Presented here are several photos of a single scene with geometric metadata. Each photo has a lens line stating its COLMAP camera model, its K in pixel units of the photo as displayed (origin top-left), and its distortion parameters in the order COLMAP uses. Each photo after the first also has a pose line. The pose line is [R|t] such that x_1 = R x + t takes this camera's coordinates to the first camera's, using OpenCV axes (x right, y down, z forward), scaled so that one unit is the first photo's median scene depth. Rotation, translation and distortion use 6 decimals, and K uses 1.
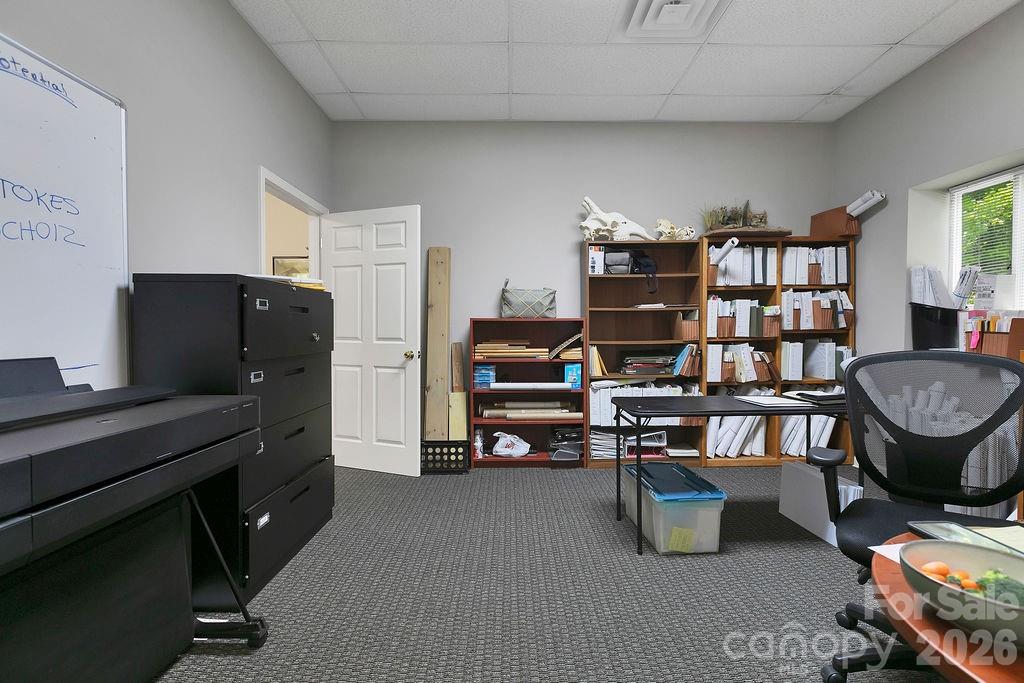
lens RADIAL K [[461.2, 0, 511.0], [0, 461.2, 337.7], [0, 0, 1]] dist [0.005044, -0.000427]
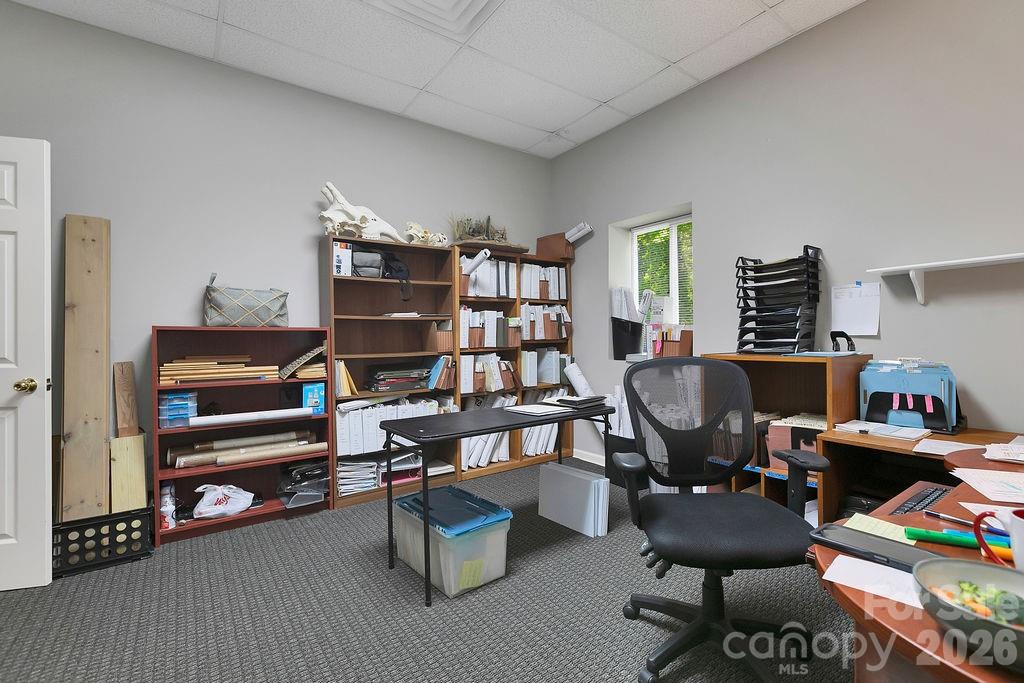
lens RADIAL K [[461.2, 0, 510.6], [0, 461.2, 340.0], [0, 0, 1]] dist [0.005044, -0.000427]
pose [[0.812624, -0.006652, 0.582750, -0.058411], [0.017452, 0.999764, -0.012925, -0.003432], [-0.582527, 0.020673, 0.812548, 0.138800]]
